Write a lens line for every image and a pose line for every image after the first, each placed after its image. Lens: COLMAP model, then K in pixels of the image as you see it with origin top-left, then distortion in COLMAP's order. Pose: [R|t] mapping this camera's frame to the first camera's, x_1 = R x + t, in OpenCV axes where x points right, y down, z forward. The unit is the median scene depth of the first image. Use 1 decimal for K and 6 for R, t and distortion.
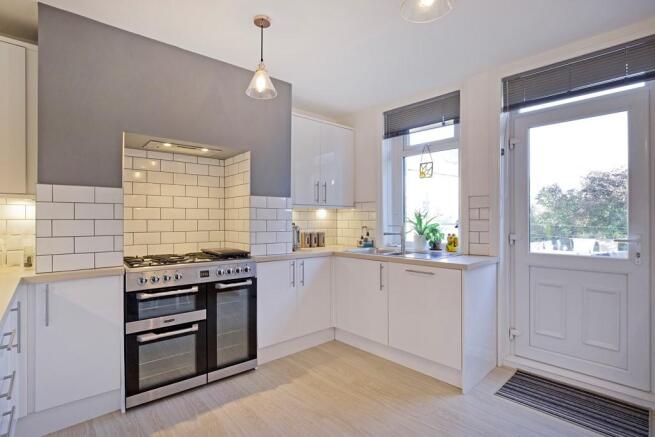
lens RADIAL K [[289.5, 0, 327.5], [0, 289.5, 218.5], [0, 0, 1]] dist [-0.000057, 0.000102]
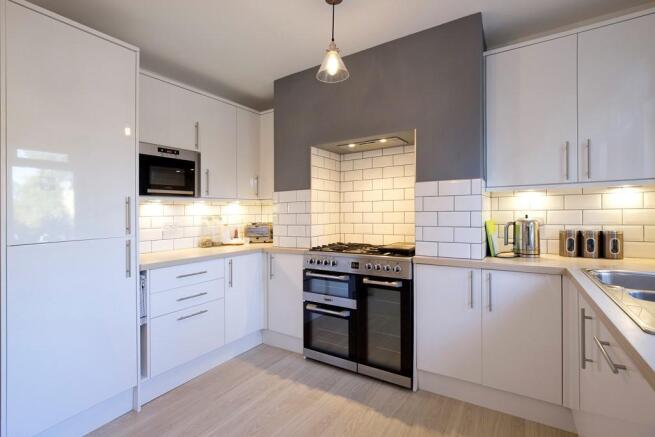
lens RADIAL K [[303.8, 0, 324.5], [0, 303.8, 213.0], [0, 0, 1]] dist [0.000937, 0.000135]
pose [[0.342906, -0.004900, -0.939357, 0.465589], [0.023272, 0.999724, 0.003280, -0.000610], [0.939082, -0.022985, 0.342925, 0.447935]]
